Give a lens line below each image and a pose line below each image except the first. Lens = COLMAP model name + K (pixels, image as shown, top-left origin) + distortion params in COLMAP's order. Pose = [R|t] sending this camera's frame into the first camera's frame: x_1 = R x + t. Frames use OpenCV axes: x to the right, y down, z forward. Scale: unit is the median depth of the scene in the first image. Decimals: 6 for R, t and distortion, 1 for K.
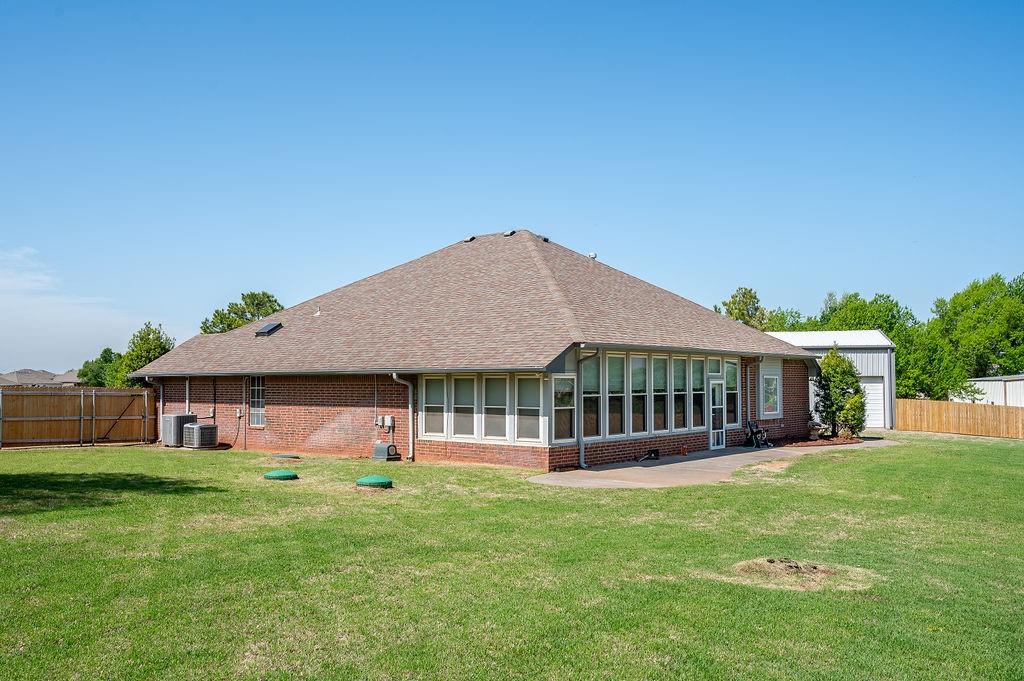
lens RADIAL K [[895.7, 0, 512.0], [0, 895.7, 340.5], [0, 0, 1]] dist [-0.018346, -0.005628]
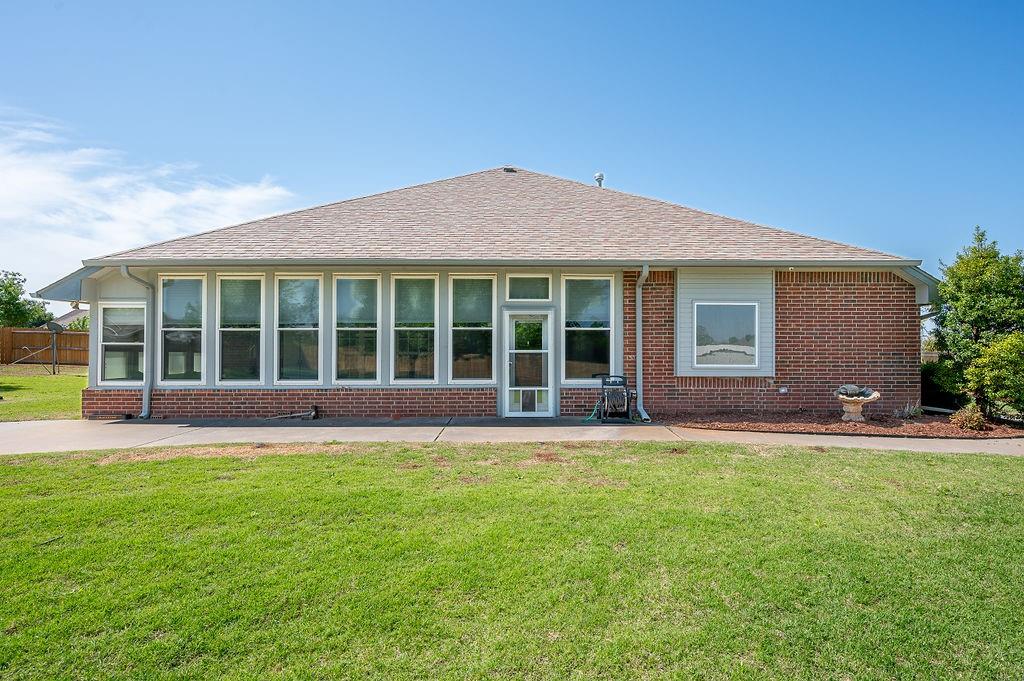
lens RADIAL K [[541.1, 0, 512.0], [0, 541.1, 340.5], [0, 0, 1]] dist [0.019203, -0.000586]
pose [[0.635894, -0.017241, -0.771584, 0.532950], [0.035741, 0.999336, 0.007125, 0.064675], [0.770948, -0.032108, 0.636088, 0.759608]]
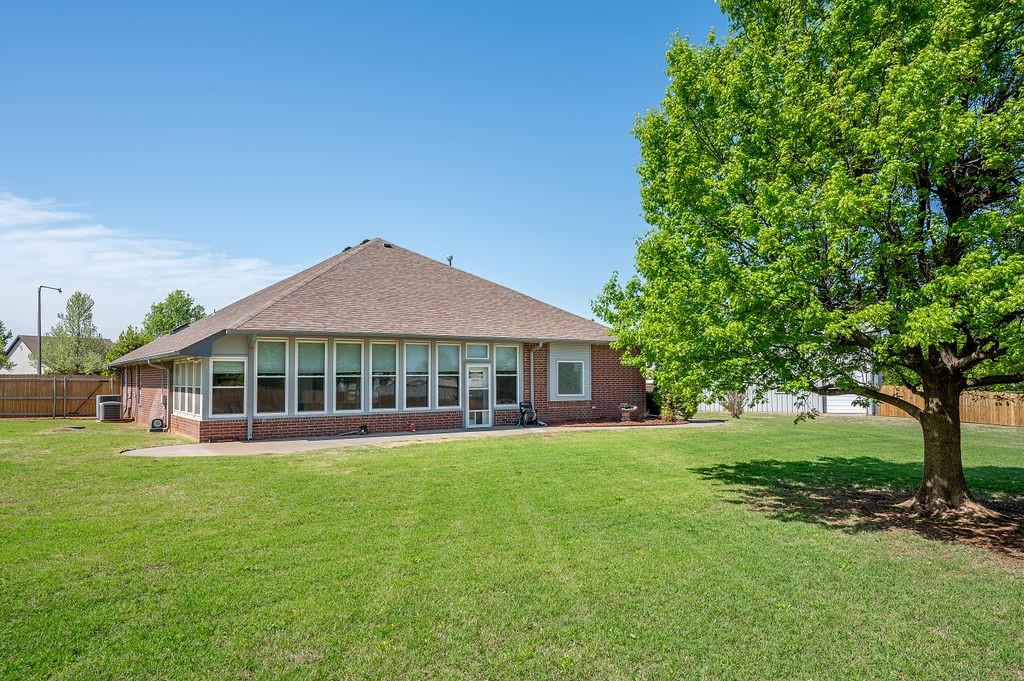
lens RADIAL K [[711.1, 0, 512.0], [0, 711.1, 340.5], [0, 0, 1]] dist [0.001984, 0.001007]
pose [[0.957408, -0.019895, -0.288053, 0.529822], [0.018844, 0.999802, -0.006421, 0.022427], [0.288124, 0.000720, 0.957593, 0.186264]]
